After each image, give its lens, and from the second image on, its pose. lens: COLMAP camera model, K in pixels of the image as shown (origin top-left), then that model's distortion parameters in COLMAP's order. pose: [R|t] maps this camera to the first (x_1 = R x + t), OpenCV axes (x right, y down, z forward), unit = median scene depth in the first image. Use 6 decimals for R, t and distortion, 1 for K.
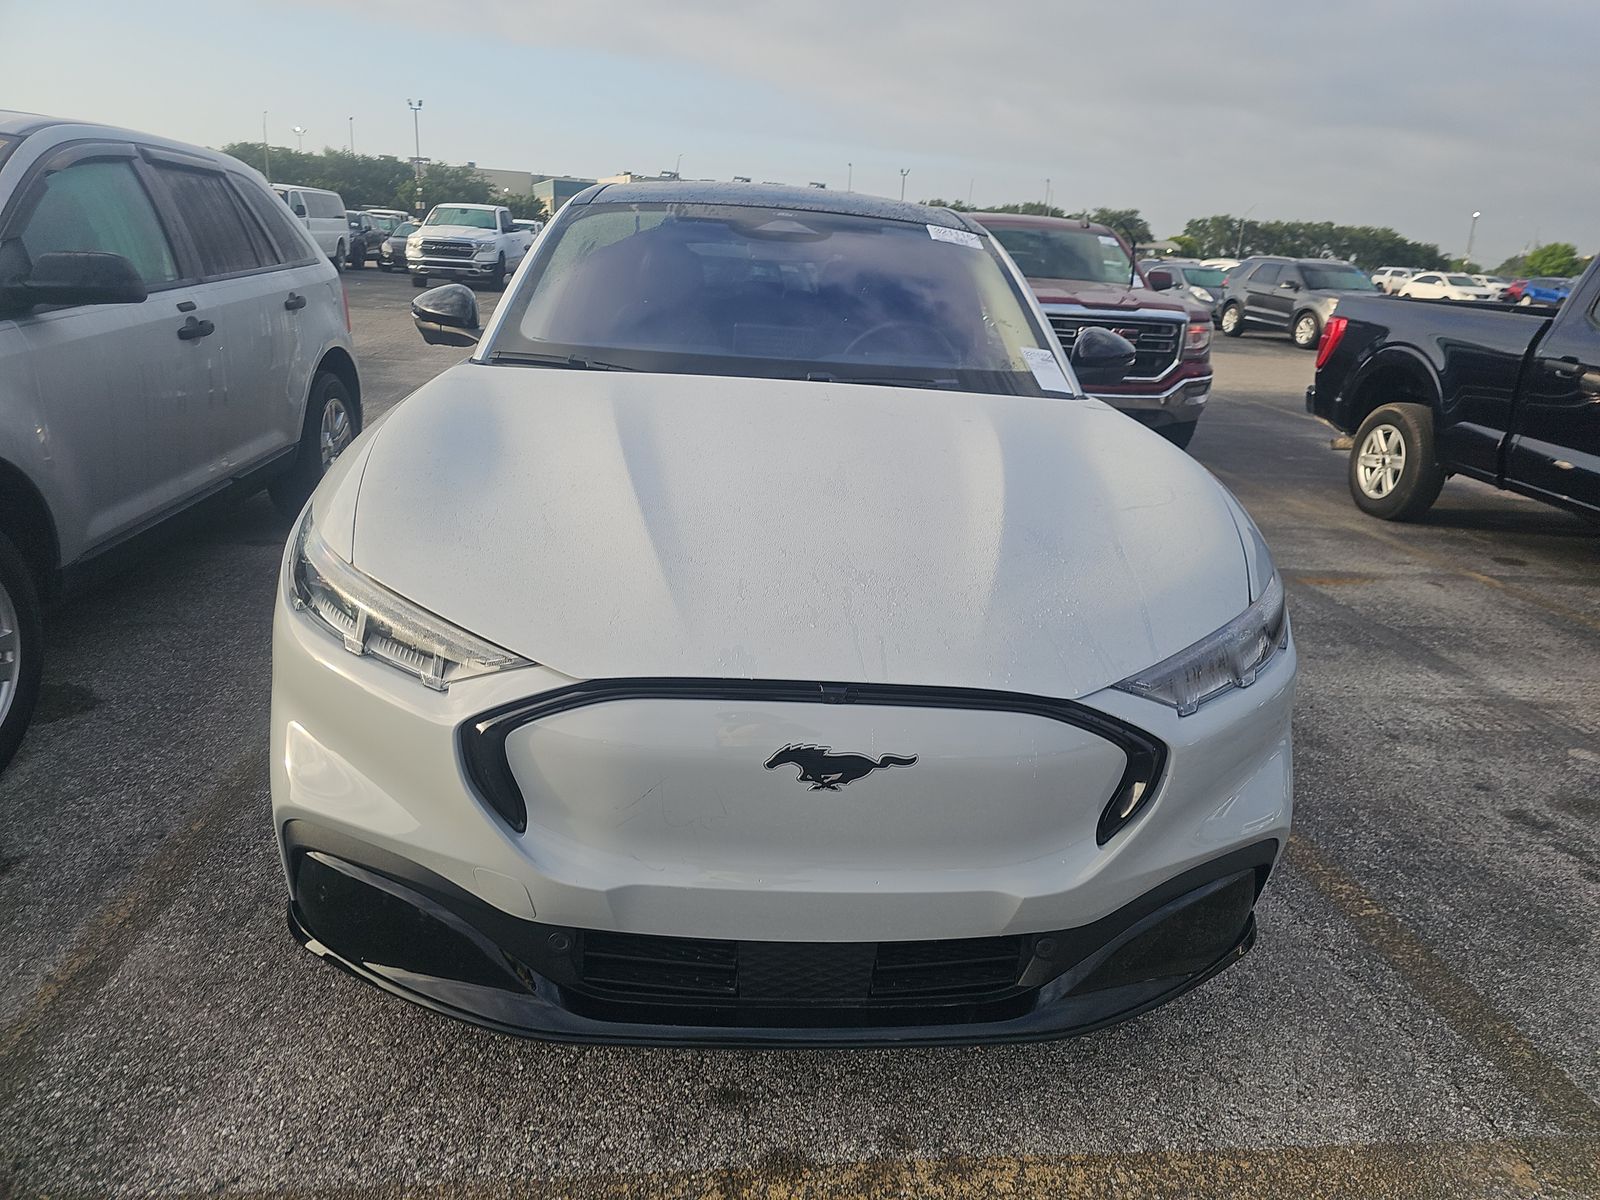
lens RADIAL K [[1080.0, 0, 805.8], [0, 1080.0, 602.3], [0, 0, 1]] dist [0.094025, -0.126278]
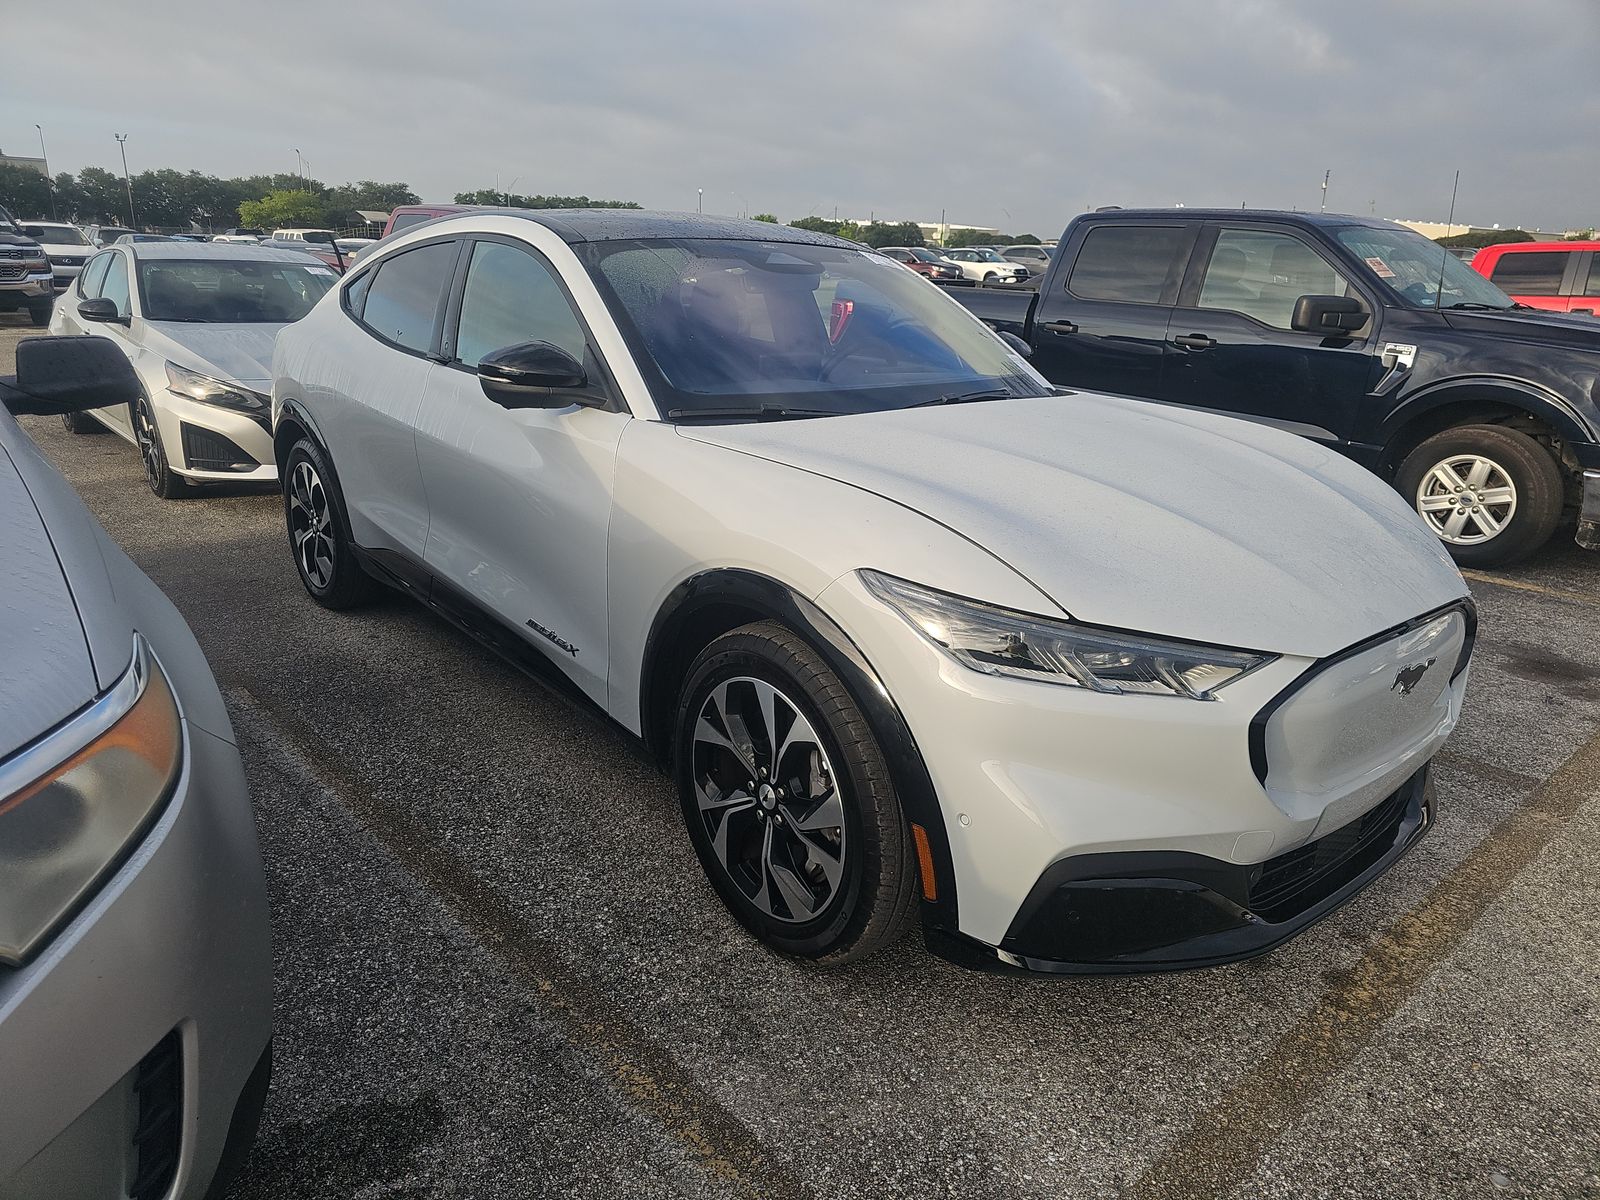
lens RADIAL K [[1080.0, 0, 805.8], [0, 1080.0, 602.3], [0, 0, 1]] dist [0.094025, -0.126278]
pose [[0.806110, -0.213863, 0.551768, -0.383701], [0.201162, 0.975918, 0.084372, -0.061599], [-0.556525, 0.042982, 0.829719, 0.068304]]
